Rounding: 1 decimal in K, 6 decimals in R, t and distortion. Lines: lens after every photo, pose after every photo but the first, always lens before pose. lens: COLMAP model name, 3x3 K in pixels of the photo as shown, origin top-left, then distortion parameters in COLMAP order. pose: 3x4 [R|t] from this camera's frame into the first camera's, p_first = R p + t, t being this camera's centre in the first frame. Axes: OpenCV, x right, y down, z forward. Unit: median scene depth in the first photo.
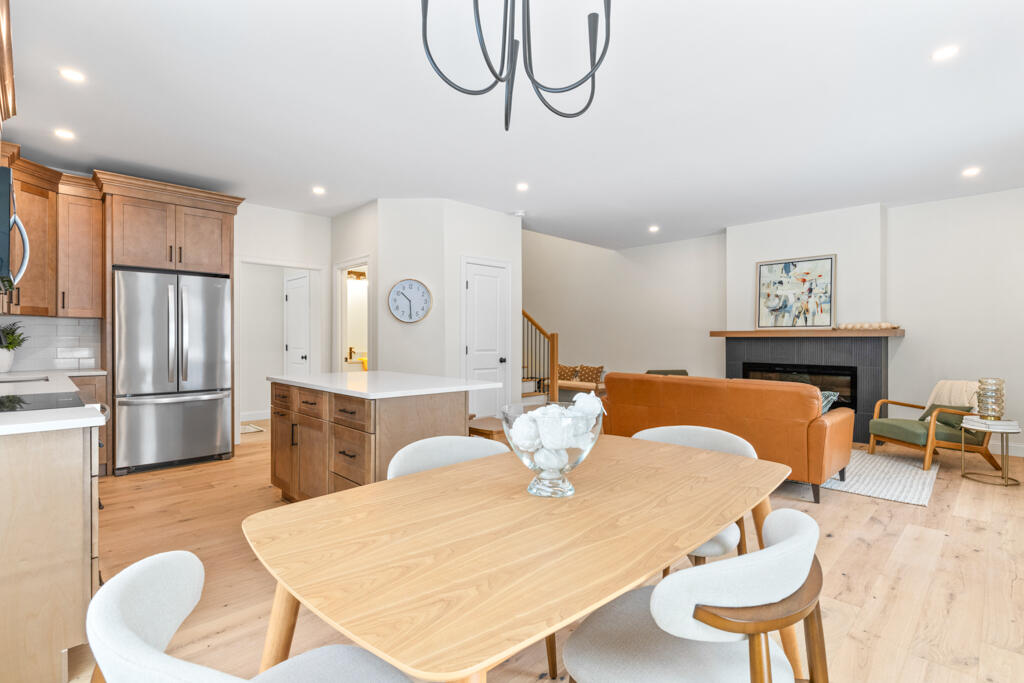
lens RADIAL K [[491.4, 0, 512.0], [0, 491.4, 341.5], [0, 0, 1]] dist [0.024436, 0.000081]
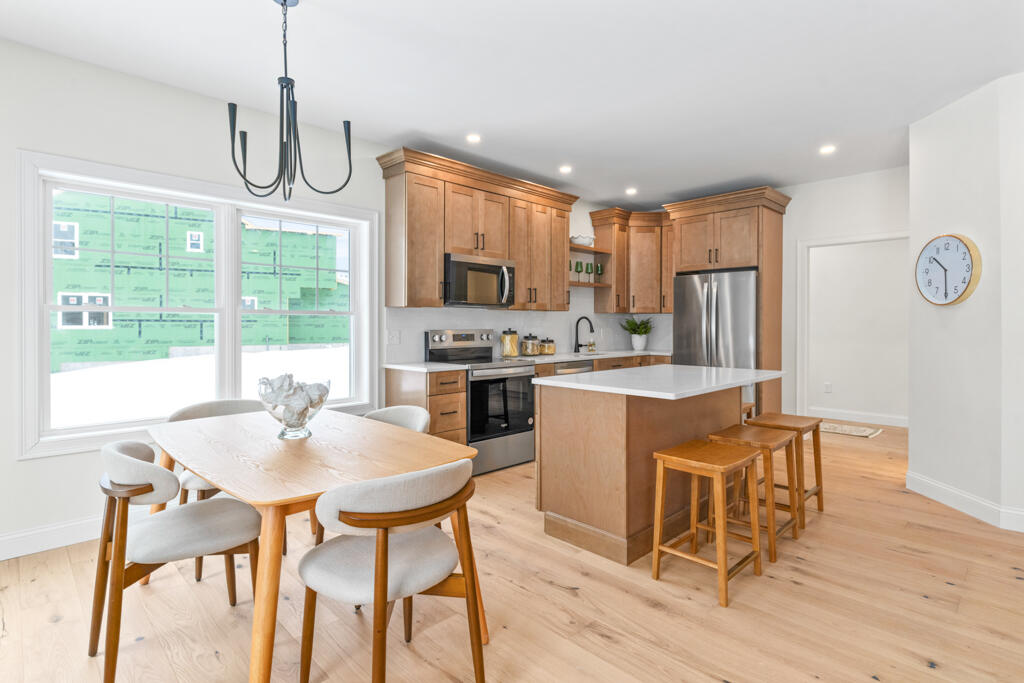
lens RADIAL K [[515.2, 0, 513.4], [0, 515.2, 326.8], [0, 0, 1]] dist [0.000315, 0.000166]
pose [[0.017962, 0.001203, -0.999838, 0.521765], [-0.006779, 0.999976, 0.001081, -0.008479], [0.999816, 0.006758, 0.017970, 0.518897]]
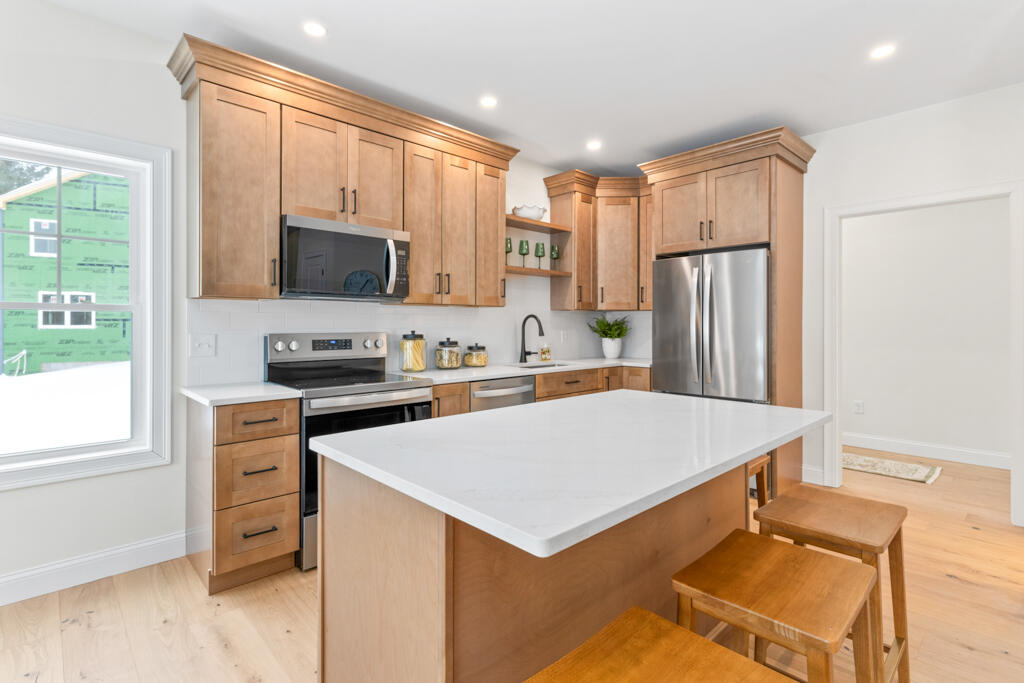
lens RADIAL K [[490.2, 0, 510.9], [0, 490.2, 322.2], [0, 0, 1]] dist [0.003130, 0.000073]
pose [[-0.010047, -0.007425, -0.999922, 0.151478], [-0.007533, 0.999945, -0.007349, -0.012622], [0.999921, 0.007459, -0.010102, 0.688572]]
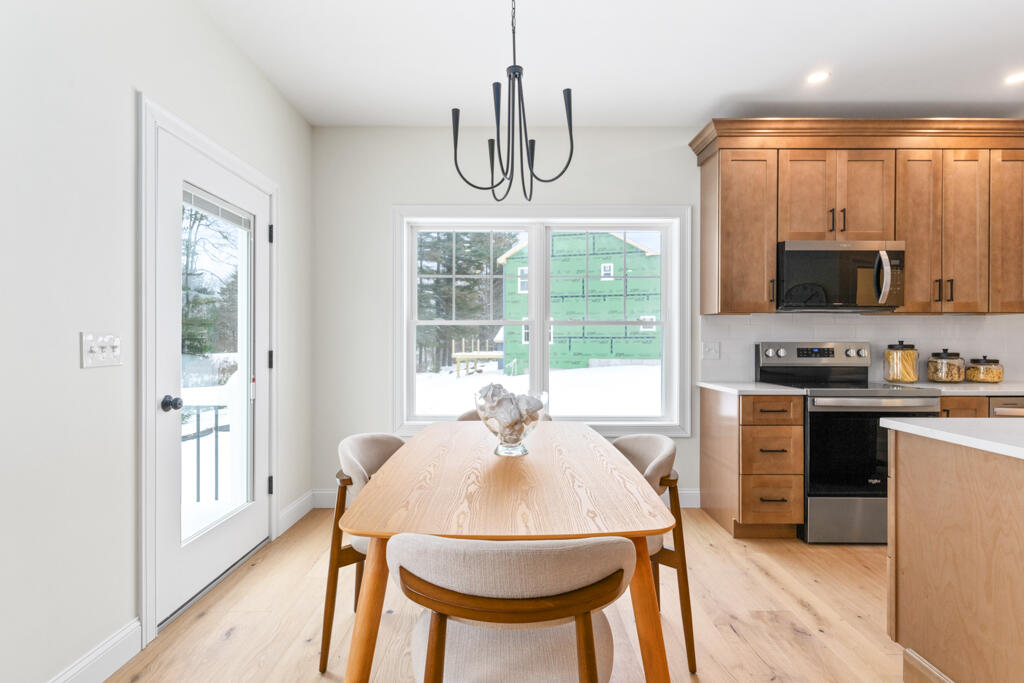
lens RADIAL K [[483.4, 0, 512.0], [0, 483.4, 341.5], [0, 0, 1]] dist [0.005373, 0.000142]
pose [[-0.691726, -0.004009, -0.722149, 0.329096], [-0.008161, 0.999964, 0.002265, 0.000207], [0.722114, 0.007460, -0.691734, 0.612840]]
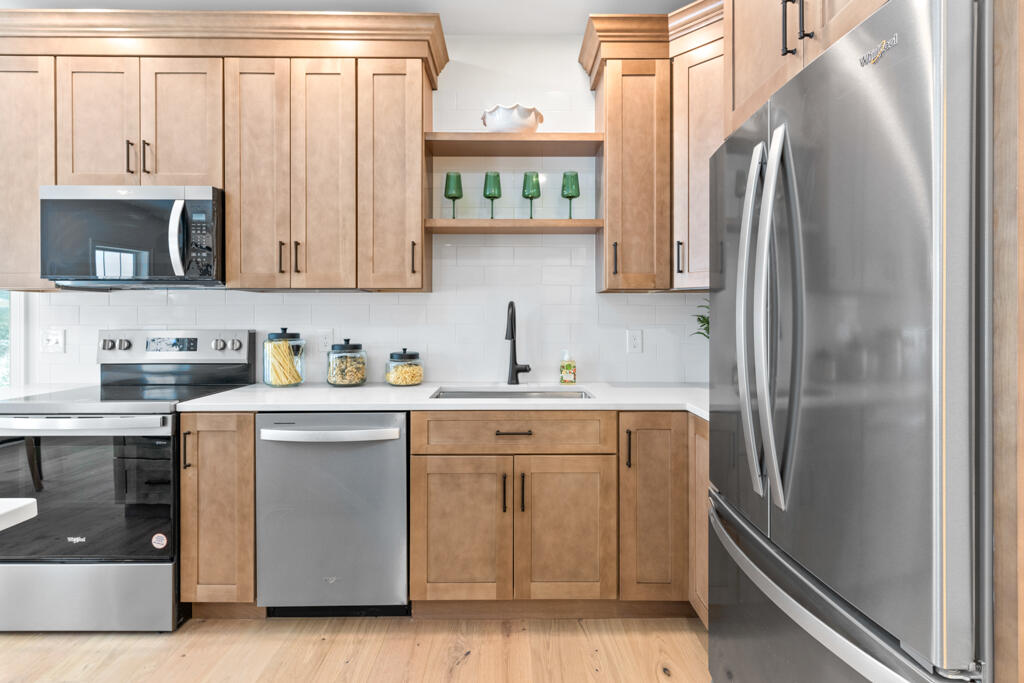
lens RADIAL K [[490.2, 0, 510.9], [0, 490.2, 322.2], [0, 0, 1]] dist [0.003130, 0.000073]
pose [[-0.689314, -0.000041, -0.724463, -0.384416], [-0.006658, 0.999958, 0.006278, -0.015260], [0.724432, 0.009151, -0.689286, 1.075638]]
